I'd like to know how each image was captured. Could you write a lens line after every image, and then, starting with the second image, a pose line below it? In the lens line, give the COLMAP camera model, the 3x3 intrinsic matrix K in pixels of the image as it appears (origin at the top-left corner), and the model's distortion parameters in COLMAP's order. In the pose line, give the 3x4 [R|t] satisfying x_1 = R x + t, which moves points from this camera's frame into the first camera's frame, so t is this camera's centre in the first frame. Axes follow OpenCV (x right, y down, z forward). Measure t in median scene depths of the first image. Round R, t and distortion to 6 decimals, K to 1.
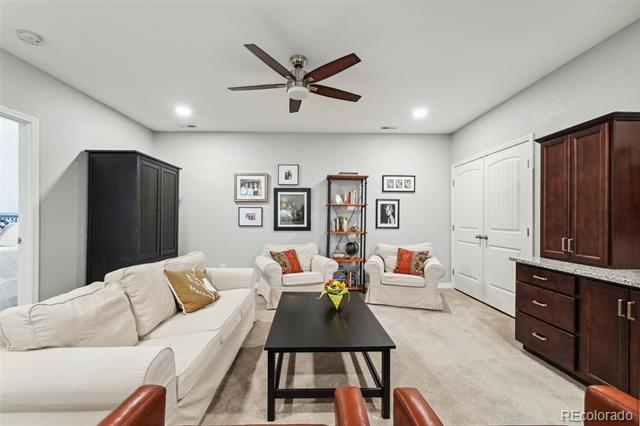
lens RADIAL K [[276.5, 0, 317.6], [0, 276.5, 218.6], [0, 0, 1]] dist [0.000438, -0.000691]
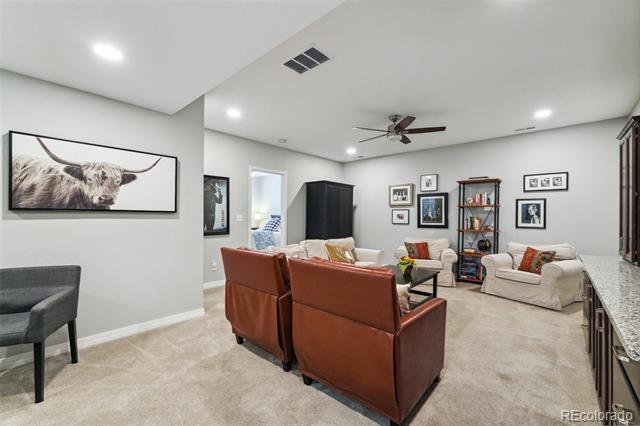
lens RADIAL K [[276.5, 0, 318.4], [0, 276.5, 217.3], [0, 0, 1]] dist [0.000438, -0.000691]
pose [[0.731581, -0.000618, -0.681755, 0.410209], [-0.003533, 0.999983, -0.004697, 0.003584], [0.681746, 0.005844, 0.731566, -0.264619]]
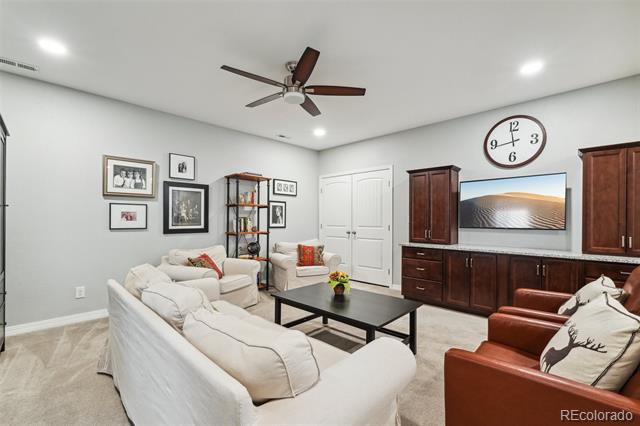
lens RADIAL K [[276.5, 0, 319.5], [0, 276.5, 221.0], [0, 0, 1]] dist [0.000438, -0.000691]
pose [[0.713223, -0.005279, 0.700917, -0.433894], [-0.001013, 0.999963, 0.008563, -0.001542], [-0.700936, -0.006817, 0.713191, 0.114495]]
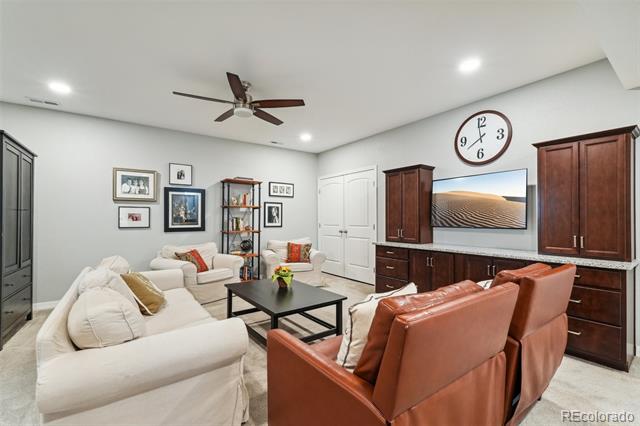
lens RADIAL K [[276.5, 0, 319.2], [0, 276.5, 217.1], [0, 0, 1]] dist [0.000438, -0.000691]
pose [[0.822207, -0.001021, 0.569188, -0.283047], [0.004184, 0.999982, -0.004250, -0.001511], [-0.569174, 0.005876, 0.822196, -0.088952]]
